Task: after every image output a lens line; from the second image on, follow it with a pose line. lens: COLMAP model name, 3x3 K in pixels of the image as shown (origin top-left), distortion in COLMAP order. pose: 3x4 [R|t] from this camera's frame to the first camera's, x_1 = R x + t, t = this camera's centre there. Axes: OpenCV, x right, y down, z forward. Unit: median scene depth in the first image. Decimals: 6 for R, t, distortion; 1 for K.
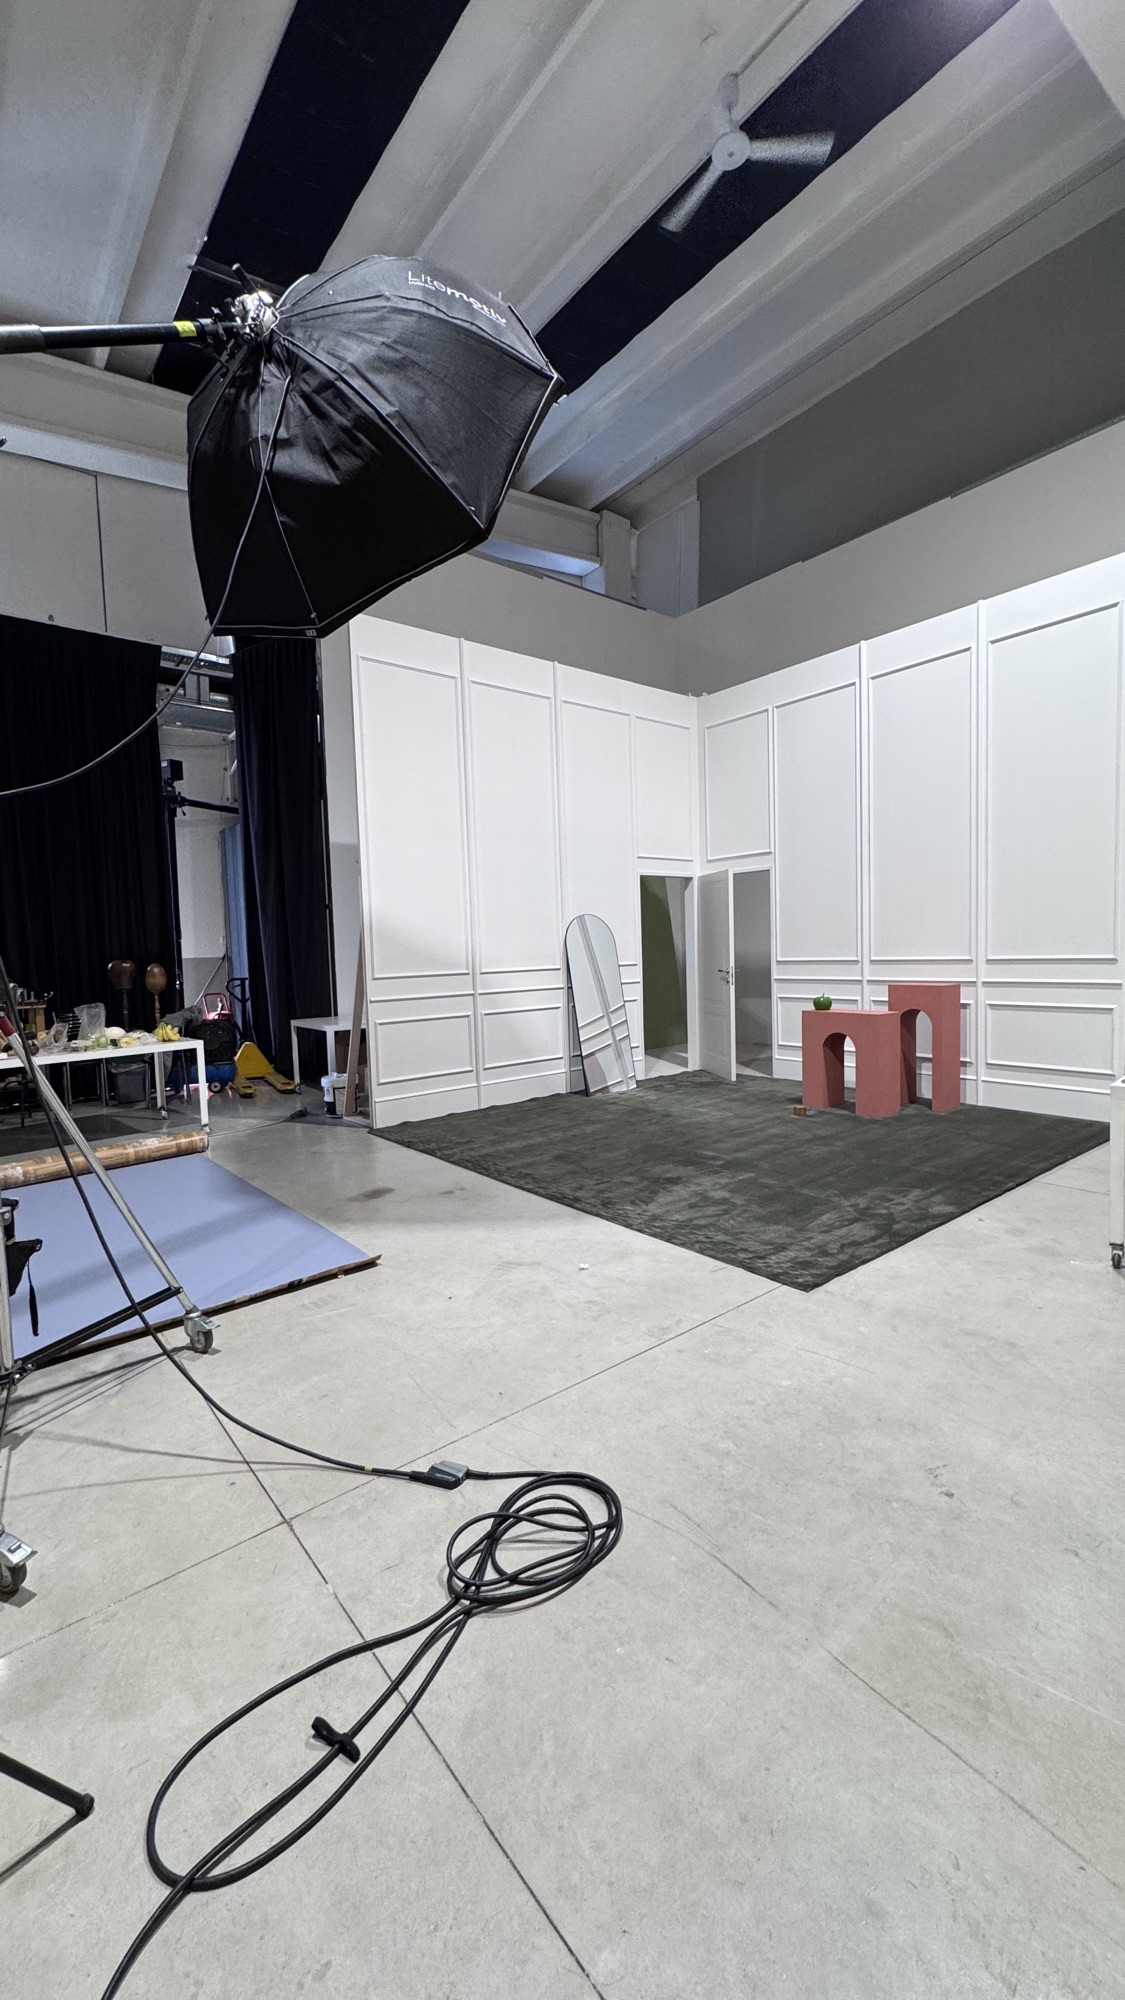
lens RADIAL K [[796.4, 0, 560.4], [0, 796.4, 999.4], [0, 0, 1]] dist [-0.002839, -0.000833]
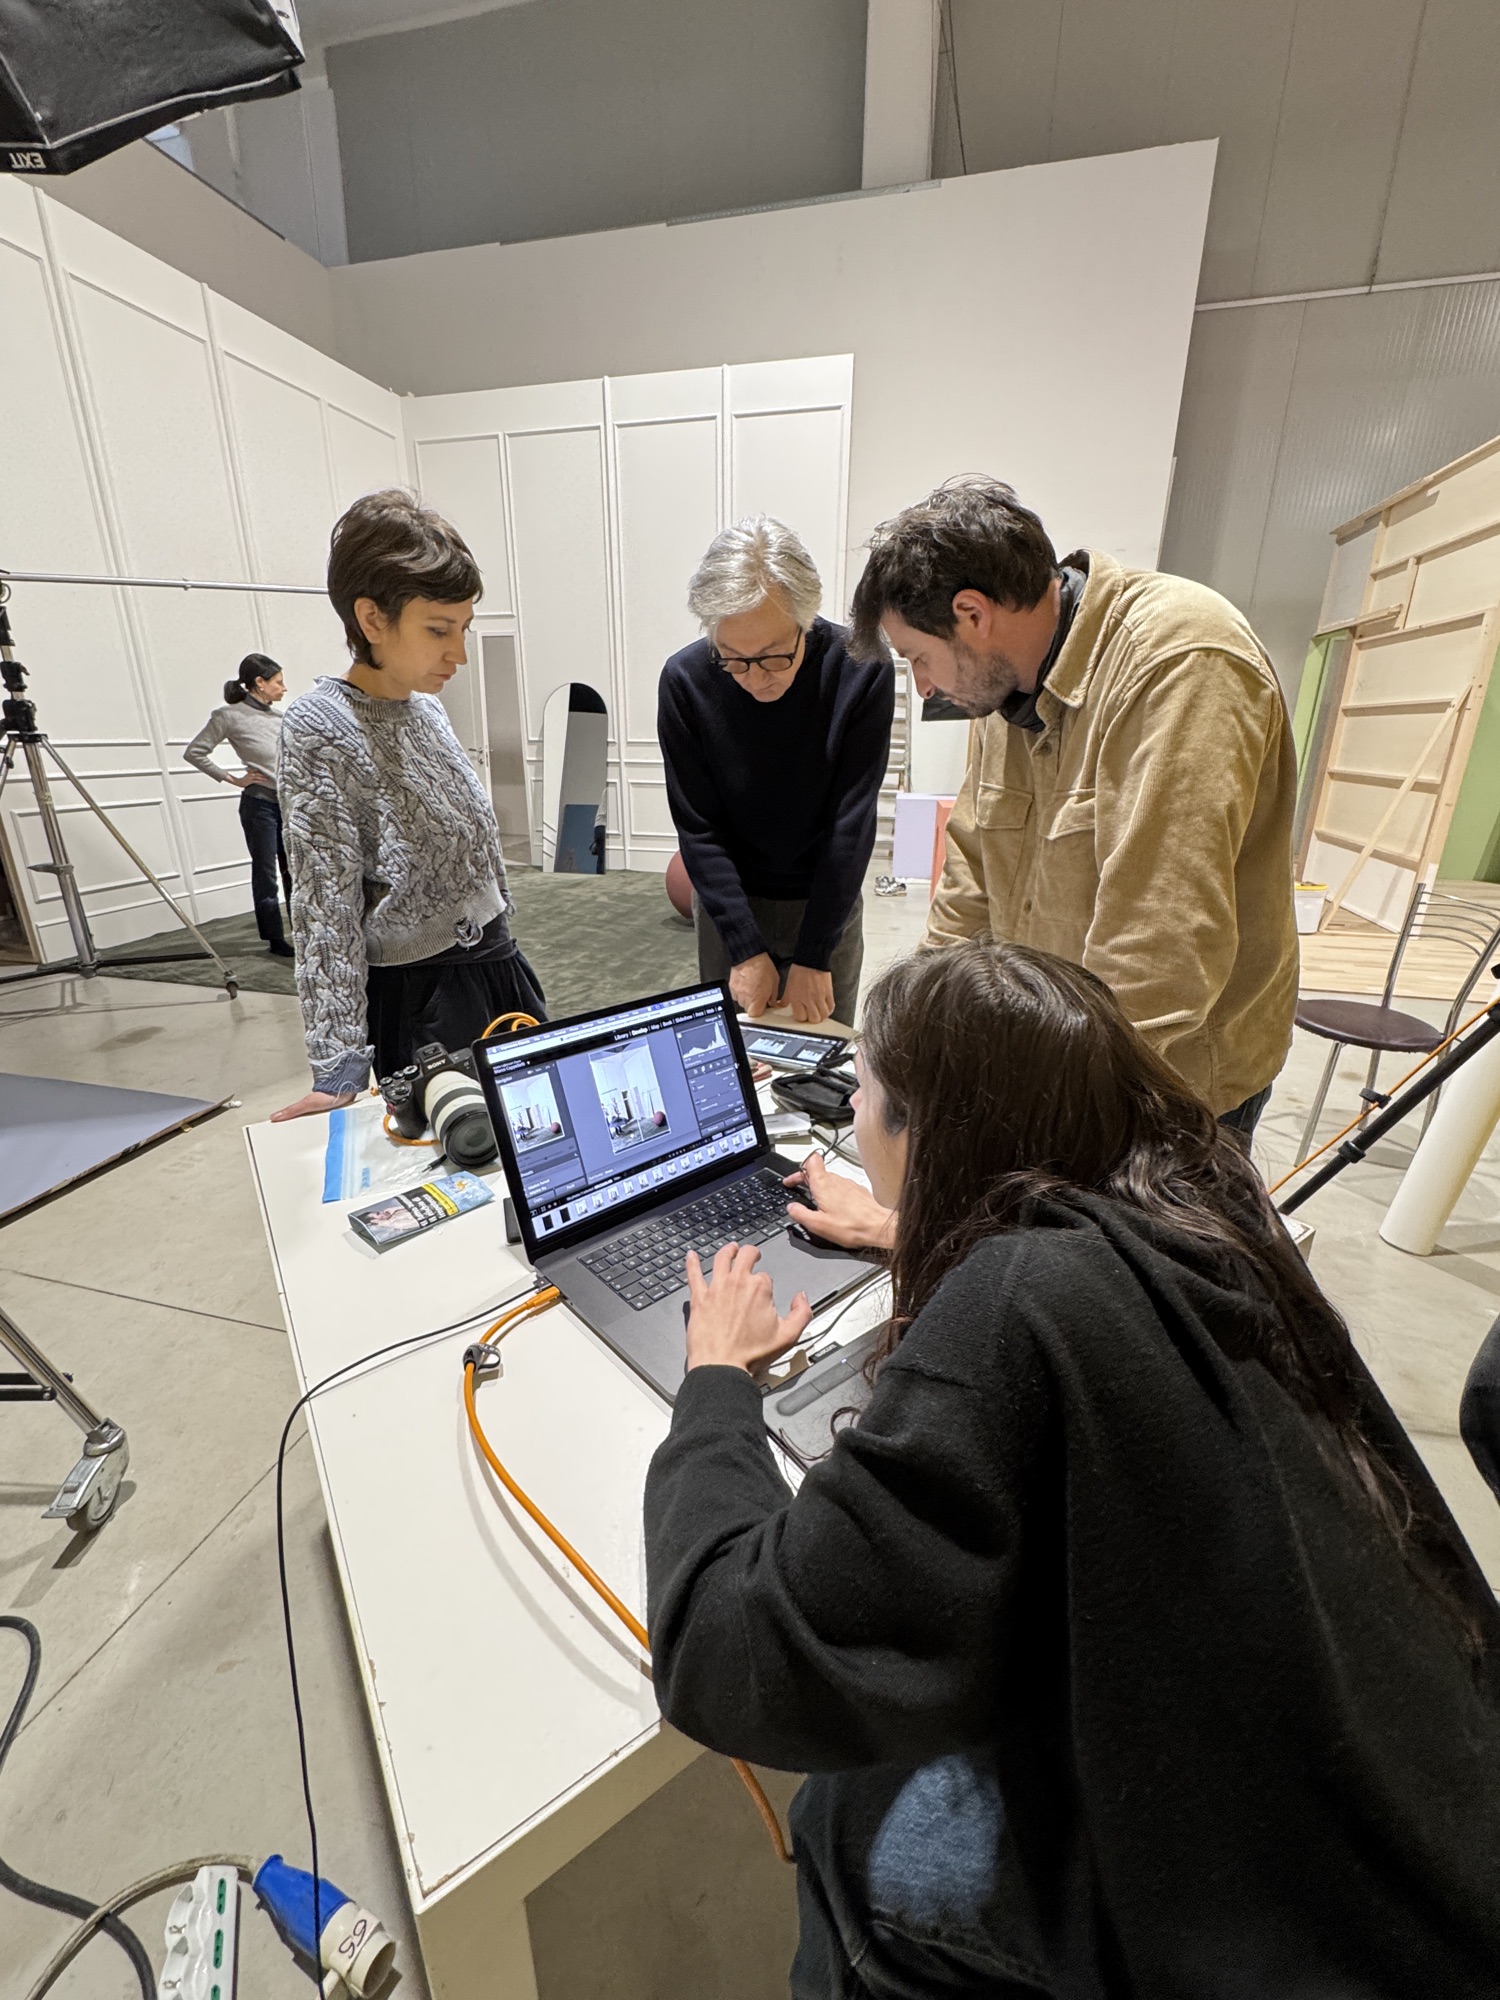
lens RADIAL K [[805.7, 0, 756.5], [0, 805.7, 1001.4], [0, 0, 1]] dist [-0.004181, -0.000417]
pose [[0.798733, -0.155507, 0.581243, -0.133970], [0.005219, 0.967778, 0.251750, 0.014198], [-0.601663, -0.198048, 0.773808, 0.036982]]
